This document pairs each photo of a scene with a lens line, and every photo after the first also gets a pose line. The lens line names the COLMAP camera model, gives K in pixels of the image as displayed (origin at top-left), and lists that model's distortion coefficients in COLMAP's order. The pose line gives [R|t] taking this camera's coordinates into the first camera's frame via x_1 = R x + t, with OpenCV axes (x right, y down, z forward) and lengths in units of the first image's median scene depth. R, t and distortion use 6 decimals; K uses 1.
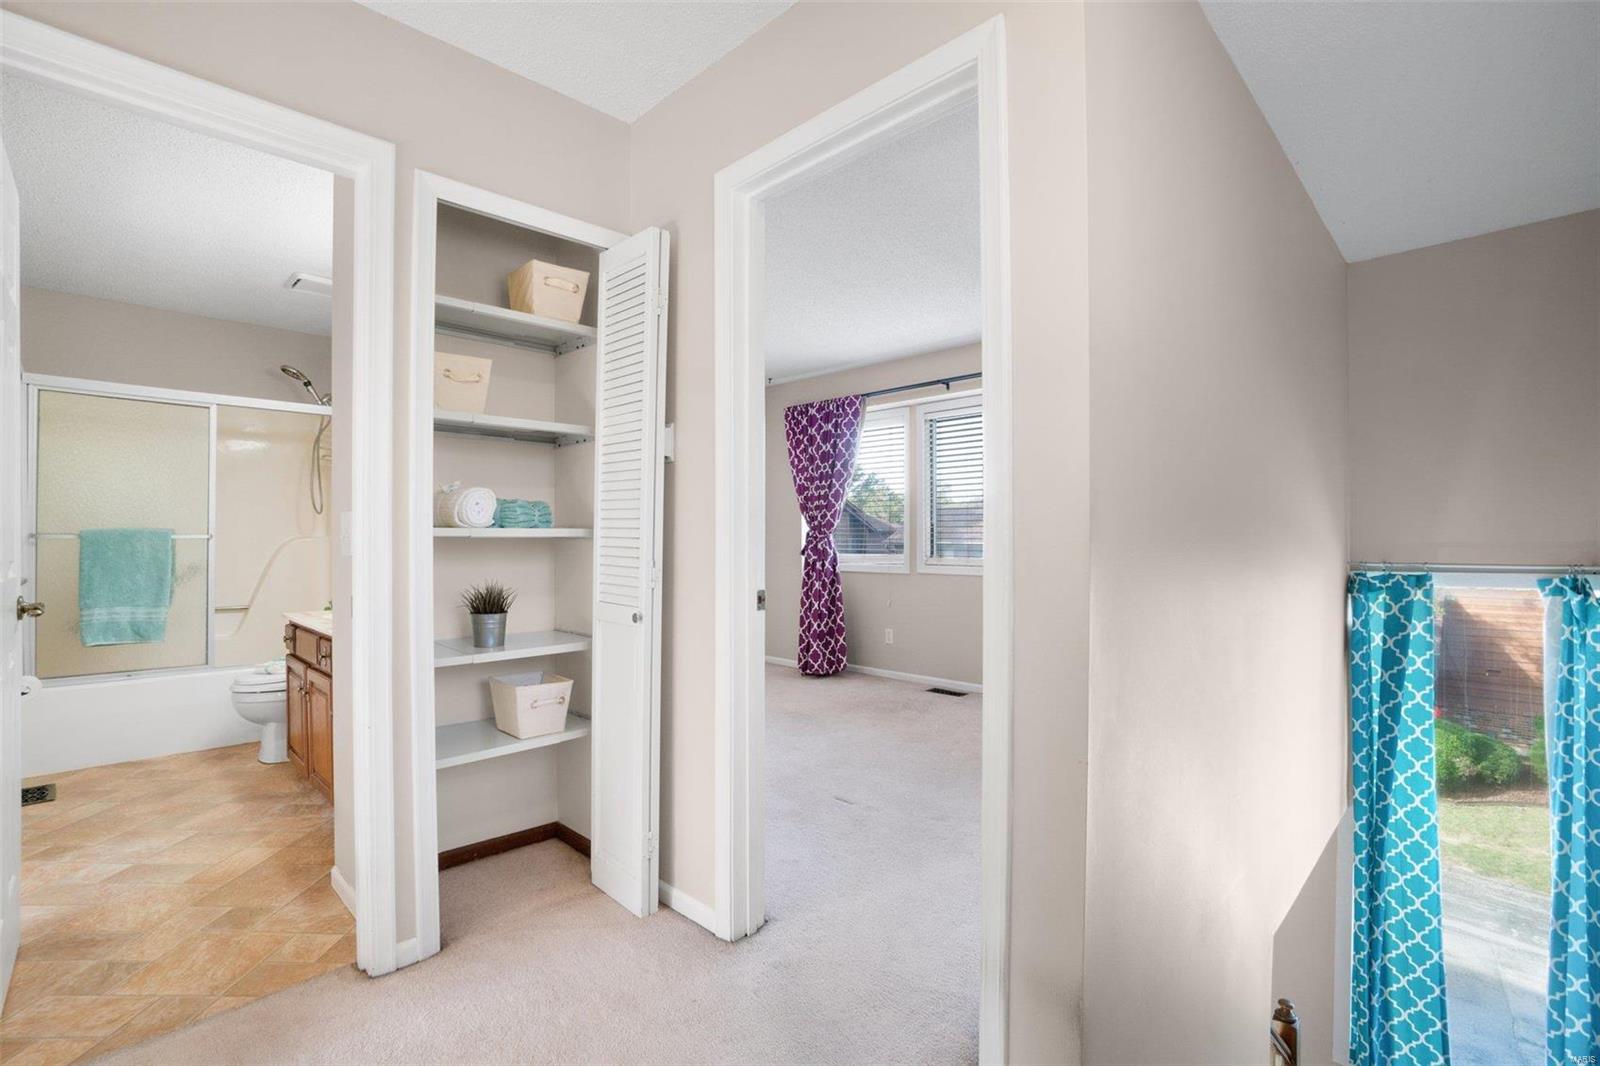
lens RADIAL K [[714.0, 0, 811.1], [0, 714.0, 535.0], [0, 0, 1]] dist [-0.030236, -0.000316]
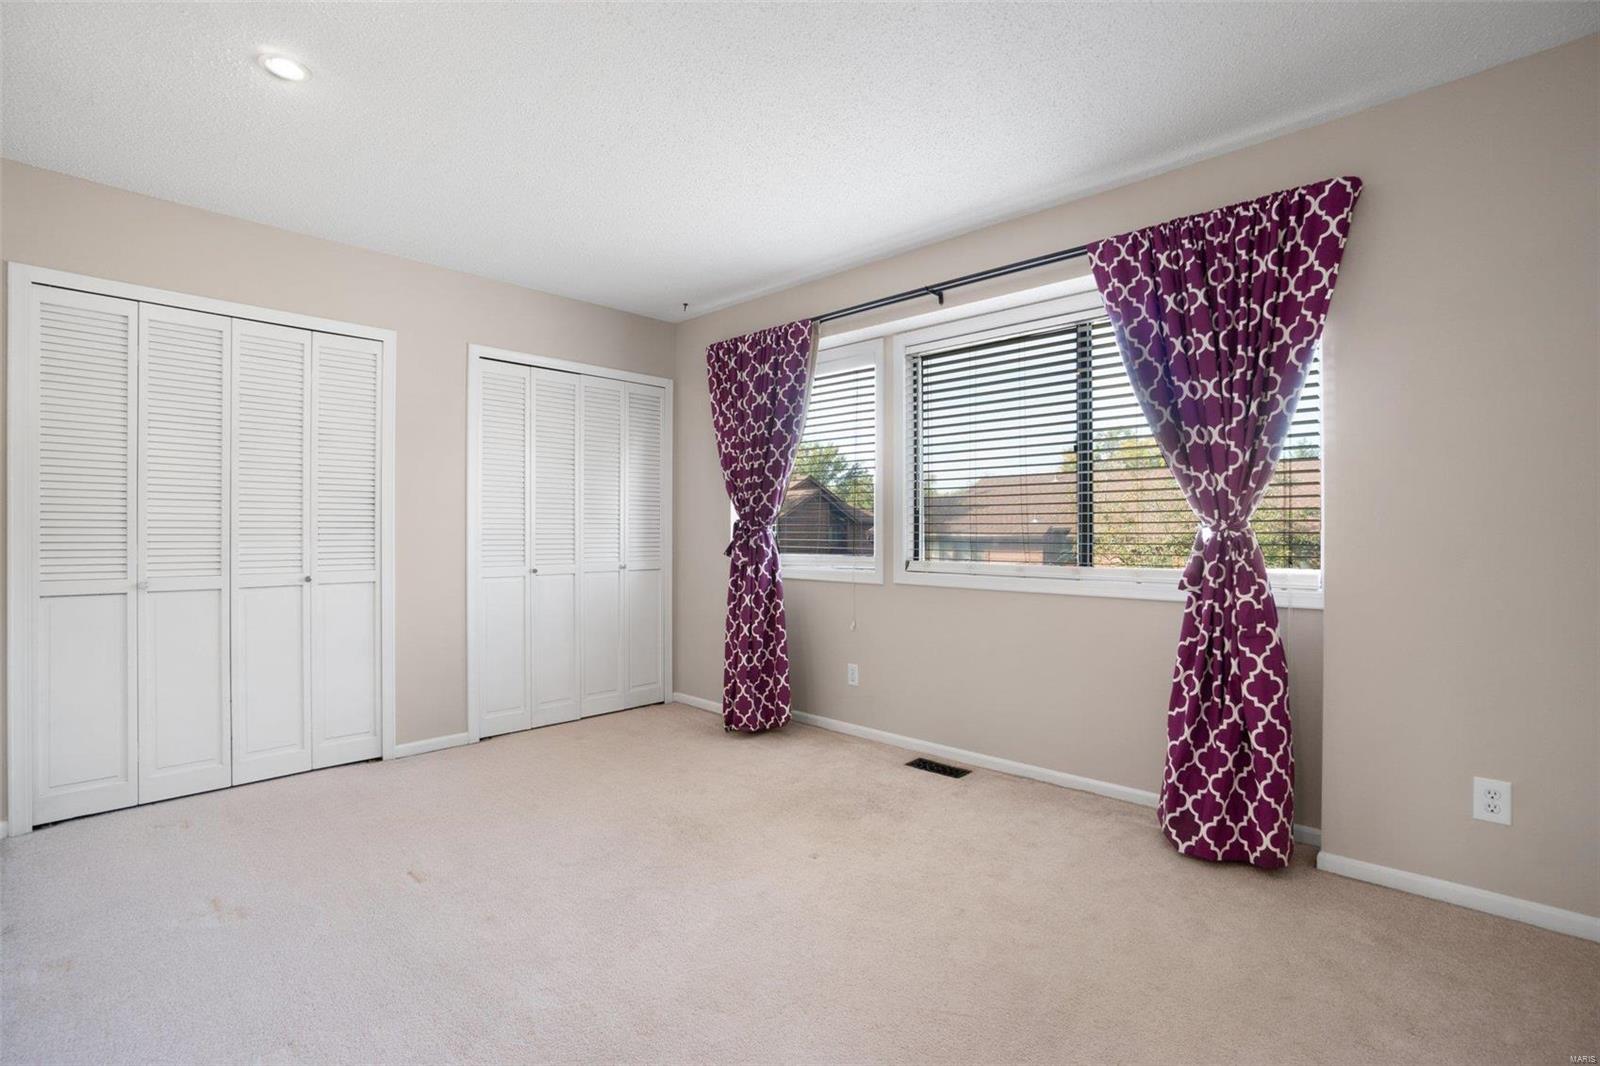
lens RADIAL K [[714.0, 0, 788.7], [0, 714.0, 525.7], [0, 0, 1]] dist [-0.030236, -0.000316]
pose [[0.999952, 0.002349, -0.009506, 0.053814], [-0.002358, 0.999997, -0.000997, -0.000336], [0.009503, 0.001020, 0.999954, 0.314442]]
